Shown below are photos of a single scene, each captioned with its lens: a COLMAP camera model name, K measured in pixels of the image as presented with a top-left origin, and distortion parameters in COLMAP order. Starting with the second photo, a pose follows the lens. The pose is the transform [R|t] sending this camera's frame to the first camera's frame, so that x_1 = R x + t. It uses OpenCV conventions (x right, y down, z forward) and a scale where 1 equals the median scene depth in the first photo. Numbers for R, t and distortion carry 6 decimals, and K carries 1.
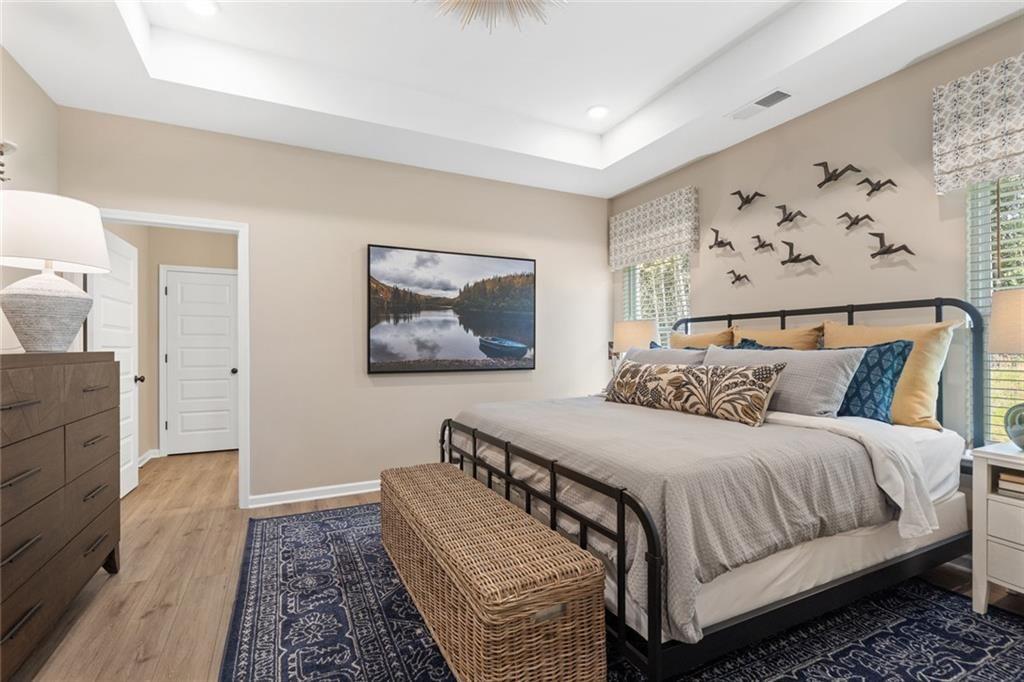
lens RADIAL K [[475.0, 0, 510.7], [0, 475.0, 347.8], [0, 0, 1]] dist [-0.001863, -0.000262]
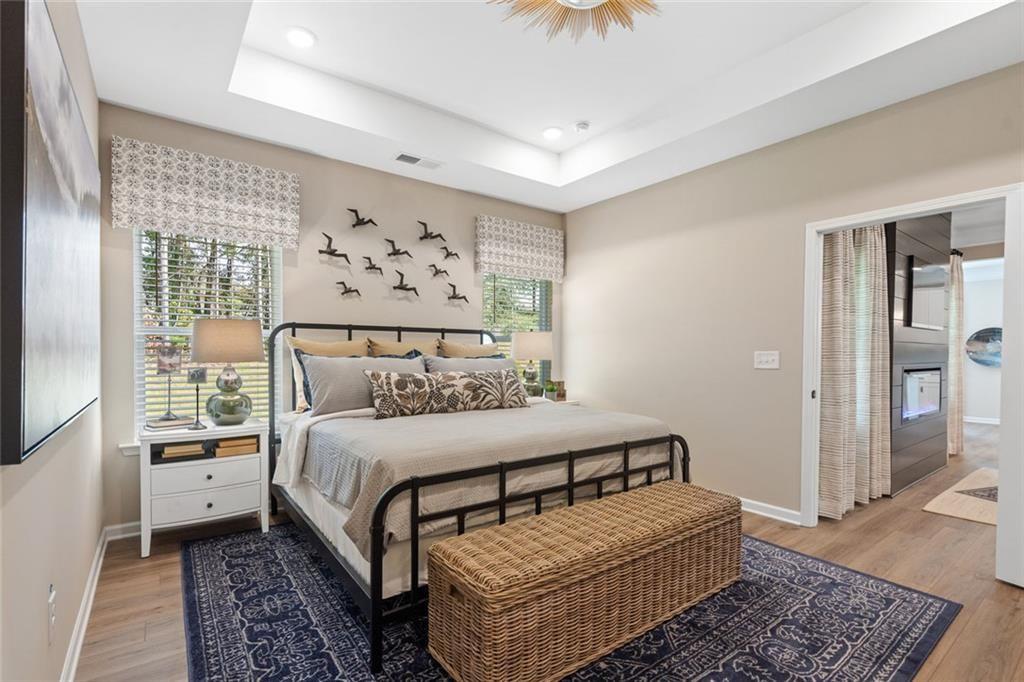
lens RADIAL K [[472.1, 0, 509.4], [0, 472.1, 358.7], [0, 0, 1]] dist [-0.000850, -0.000162]
pose [[-0.183279, -0.007443, 0.983033, -0.808101], [-0.005933, 0.999962, 0.006465, -0.004735], [-0.983043, -0.004648, -0.183316, 1.087962]]
